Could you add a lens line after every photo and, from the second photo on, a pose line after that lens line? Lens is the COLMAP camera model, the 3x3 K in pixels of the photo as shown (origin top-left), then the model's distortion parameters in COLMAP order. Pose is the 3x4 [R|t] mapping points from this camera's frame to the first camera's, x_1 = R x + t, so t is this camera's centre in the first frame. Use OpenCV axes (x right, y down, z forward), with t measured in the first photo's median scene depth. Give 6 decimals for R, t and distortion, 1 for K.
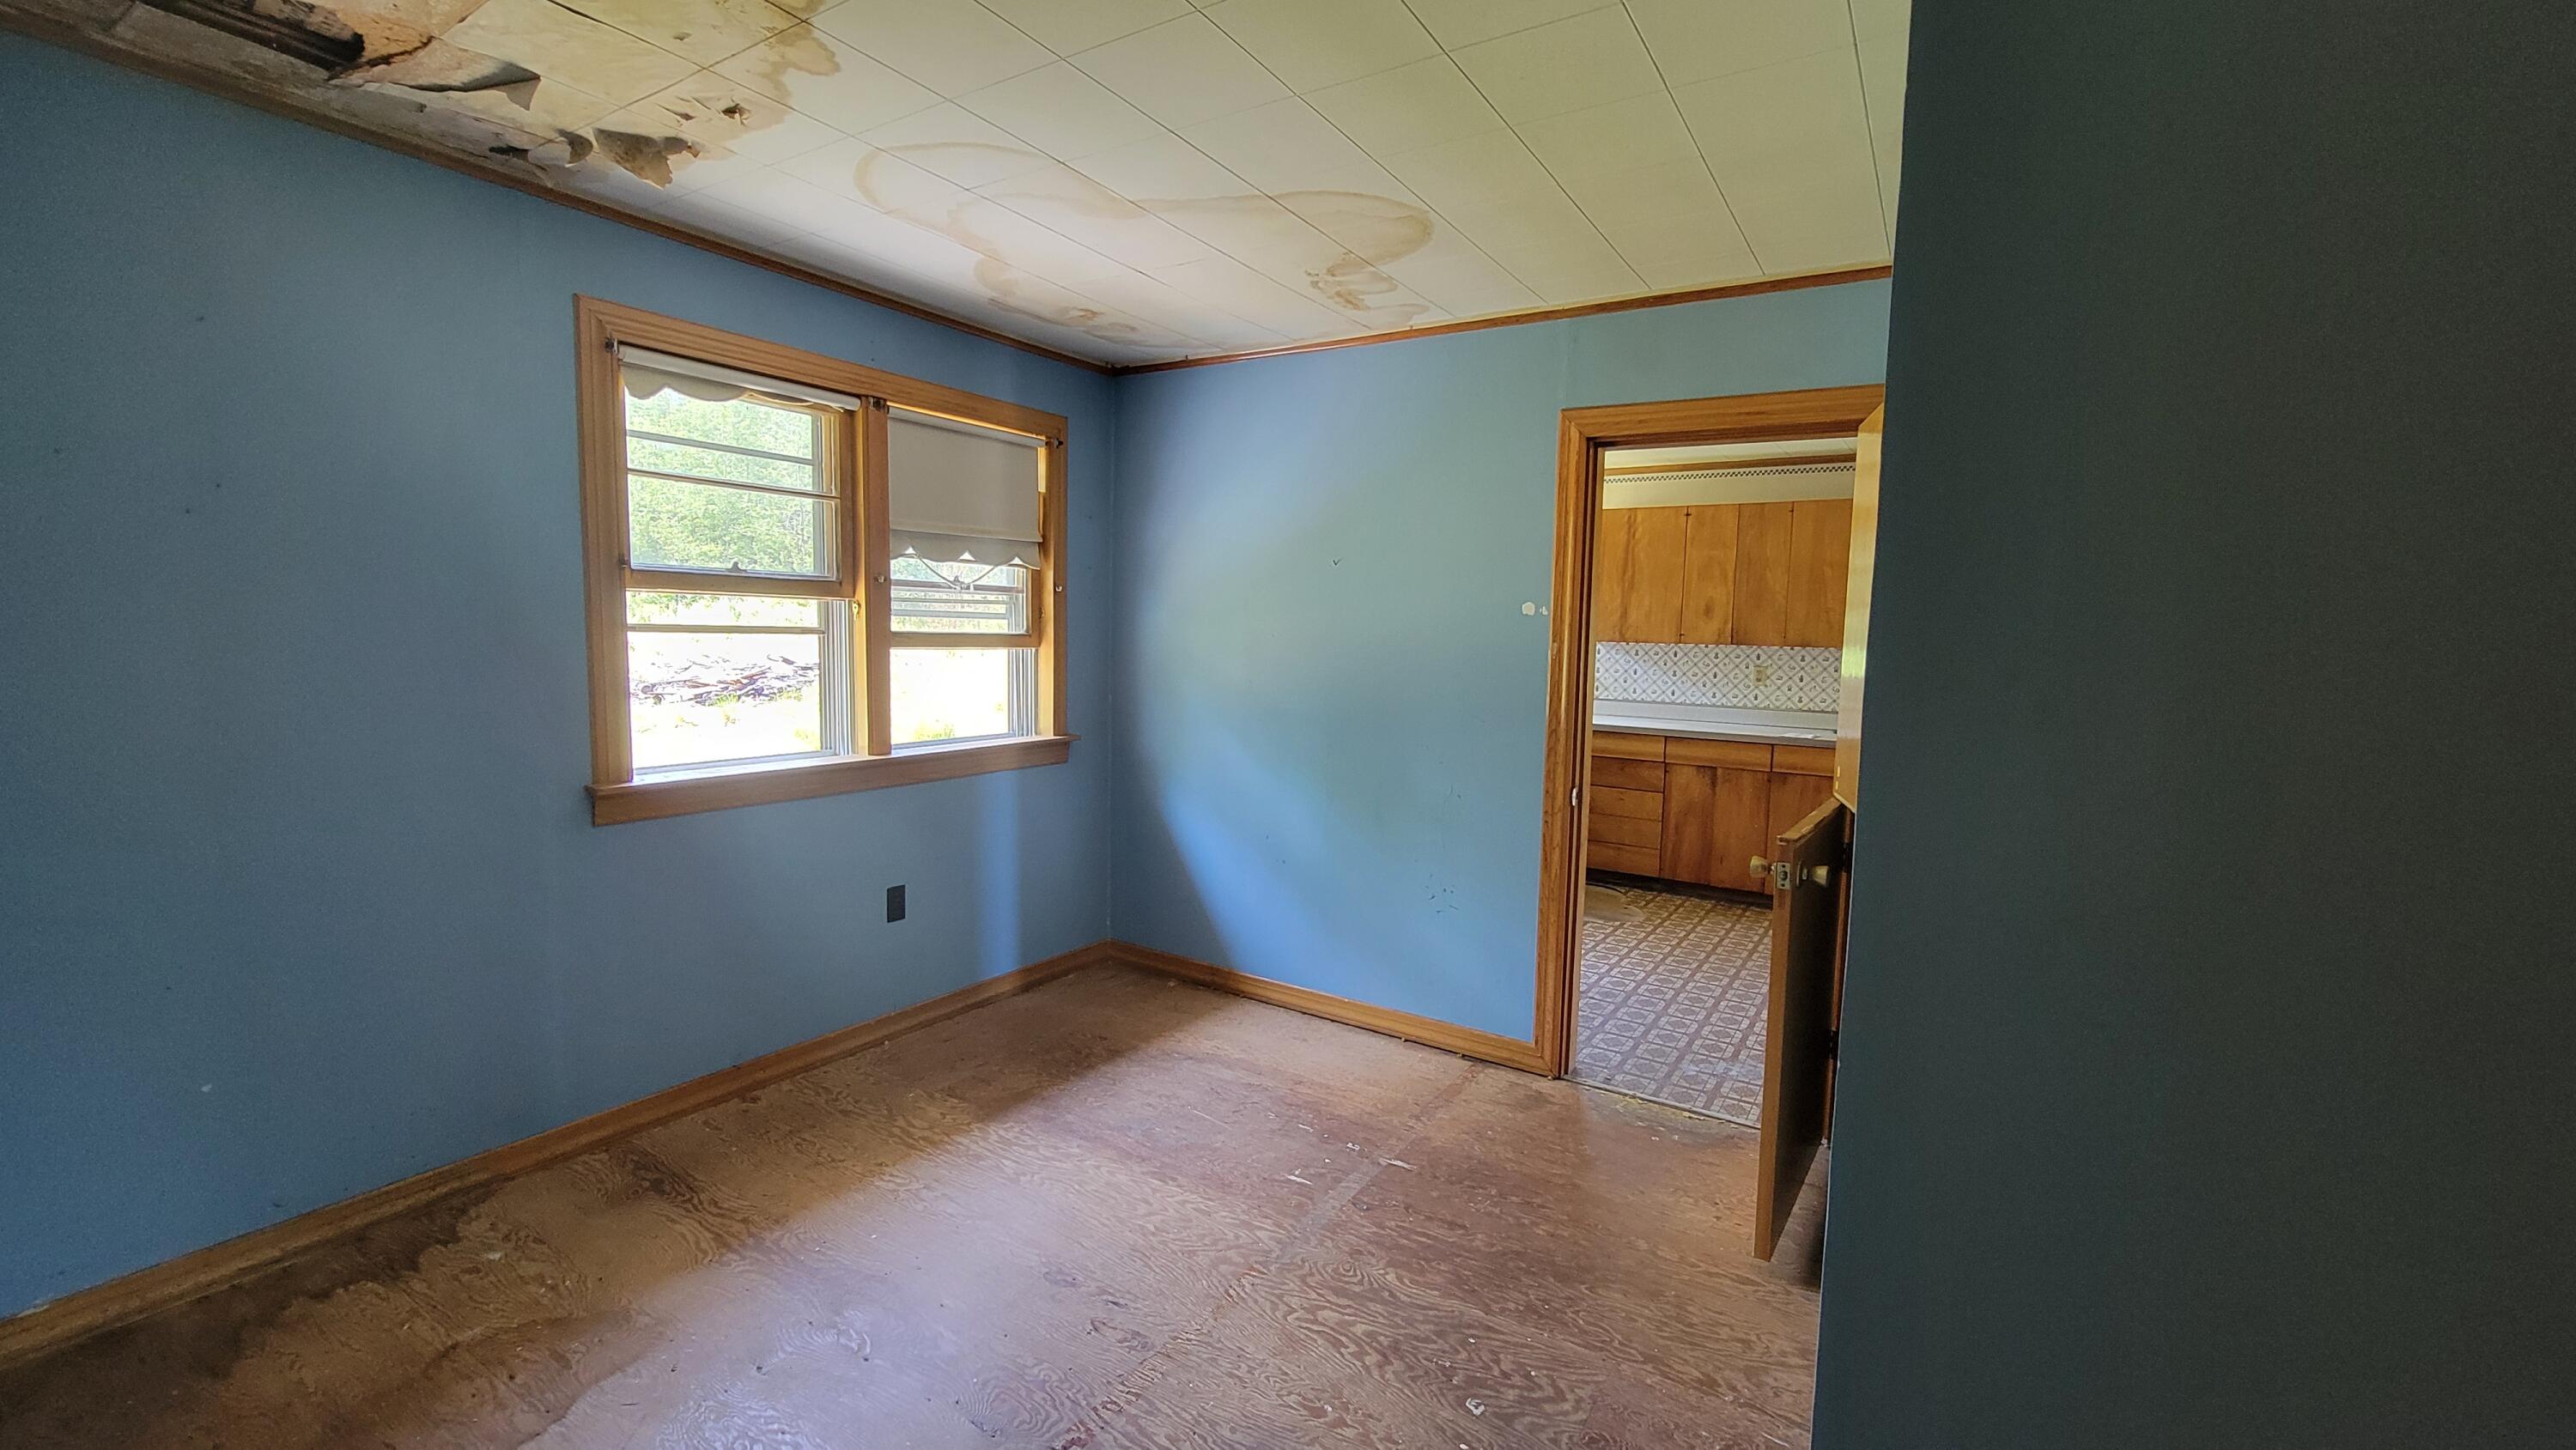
lens RADIAL K [[1043.6, 0, 1290.4], [0, 1043.6, 721.9], [0, 0, 1]] dist [0.001365, 0.000102]
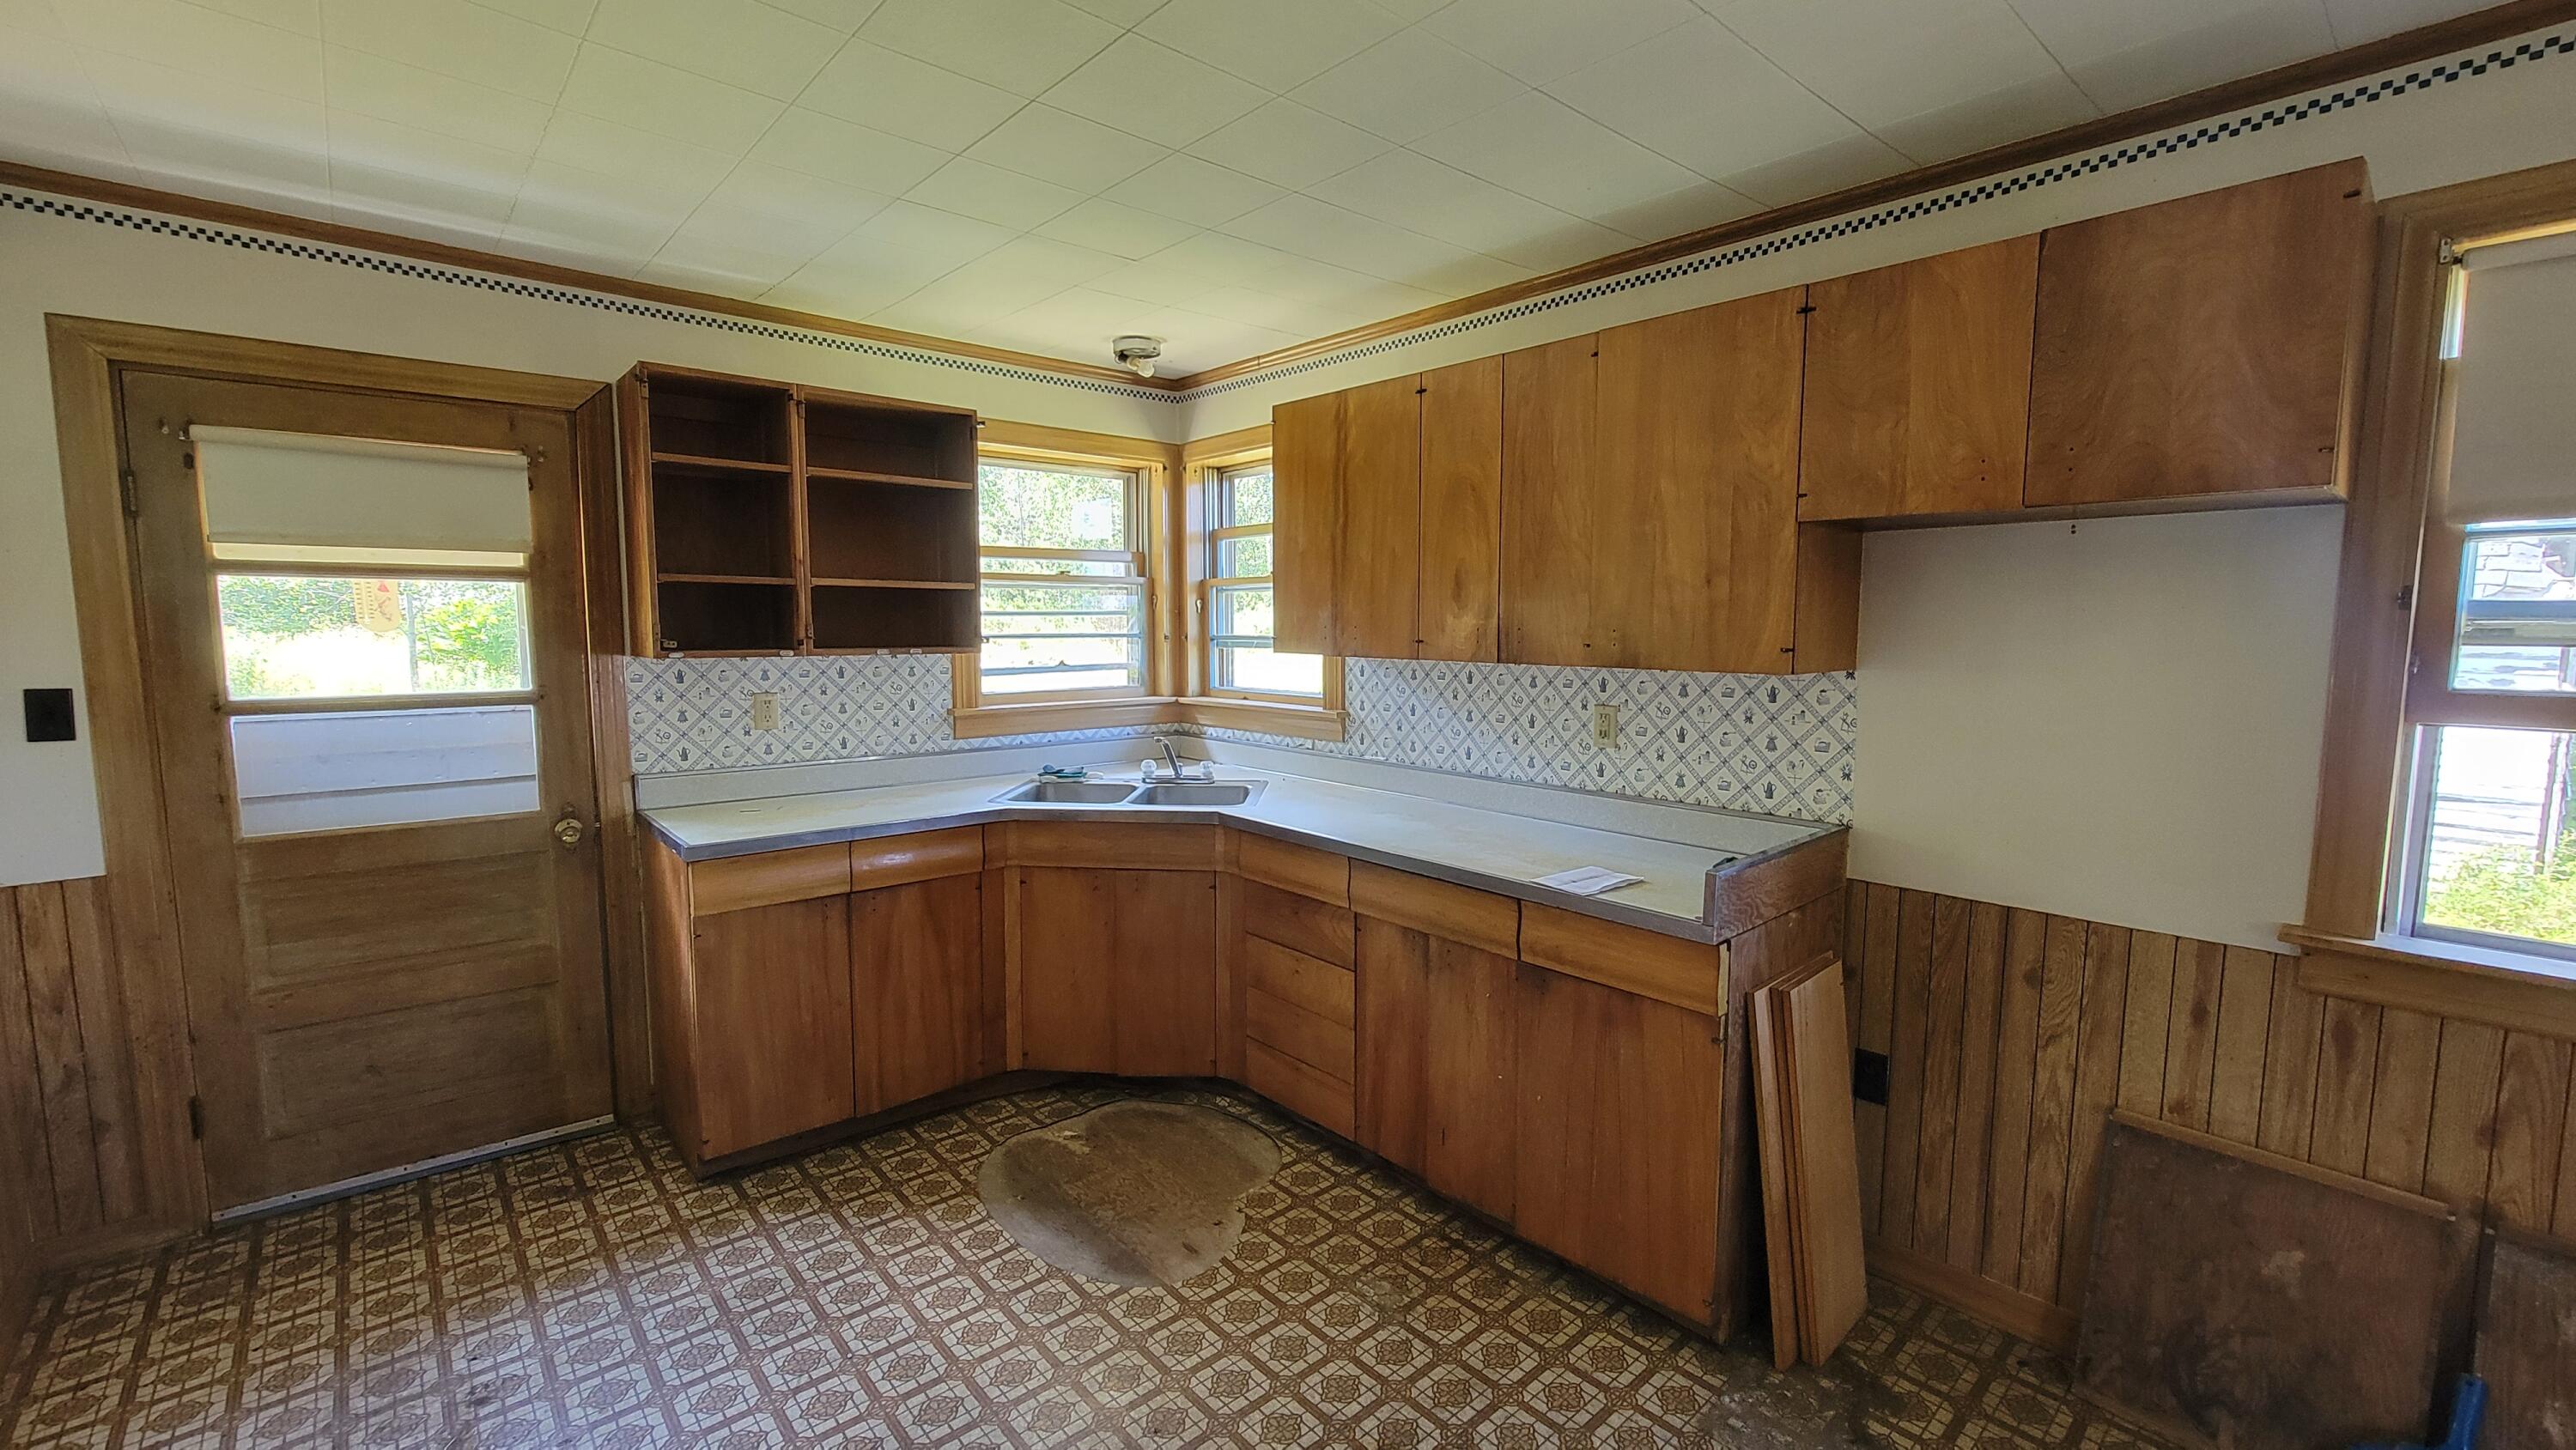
lens RADIAL K [[1043.6, 0, 1286.5], [0, 1043.6, 725.3], [0, 0, 1]] dist [0.001365, 0.000102]
pose [[0.963450, 0.007973, -0.267771, 0.458103], [-0.005905, 0.999946, 0.008527, -0.050022], [0.267825, -0.006634, 0.963445, 0.530783]]
